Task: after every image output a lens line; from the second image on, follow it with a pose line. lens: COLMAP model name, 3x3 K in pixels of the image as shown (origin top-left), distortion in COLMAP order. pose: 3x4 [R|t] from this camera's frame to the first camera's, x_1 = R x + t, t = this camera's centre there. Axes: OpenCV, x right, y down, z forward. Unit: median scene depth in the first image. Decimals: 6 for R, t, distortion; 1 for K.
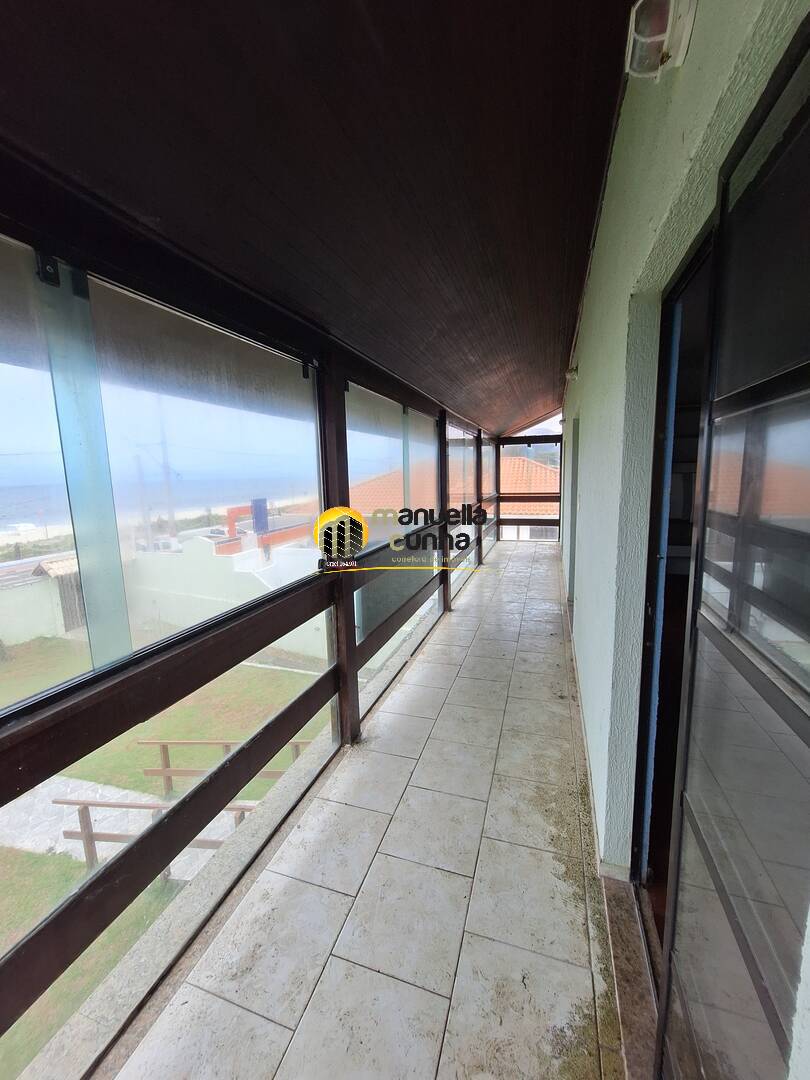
lens RADIAL K [[430.4, 0, 405.7], [0, 430.4, 540.2], [0, 0, 1]] dist [-0.005624, 0.001702]
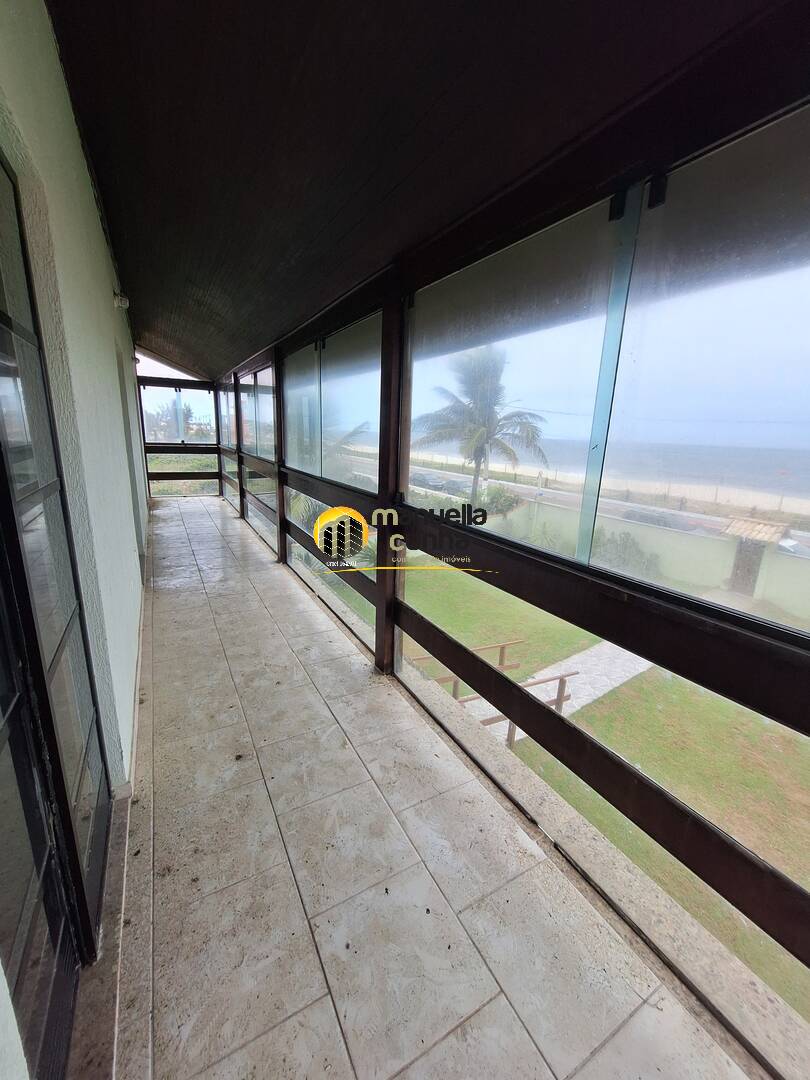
lens RADIAL K [[430.4, 0, 405.2], [0, 430.4, 538.5], [0, 0, 1]] dist [-0.005624, 0.001702]
pose [[-0.667293, 0.219466, -0.711727, 0.613040], [-0.090482, 0.924635, 0.369951, -0.271991], [0.739279, 0.311264, -0.597145, 1.839452]]
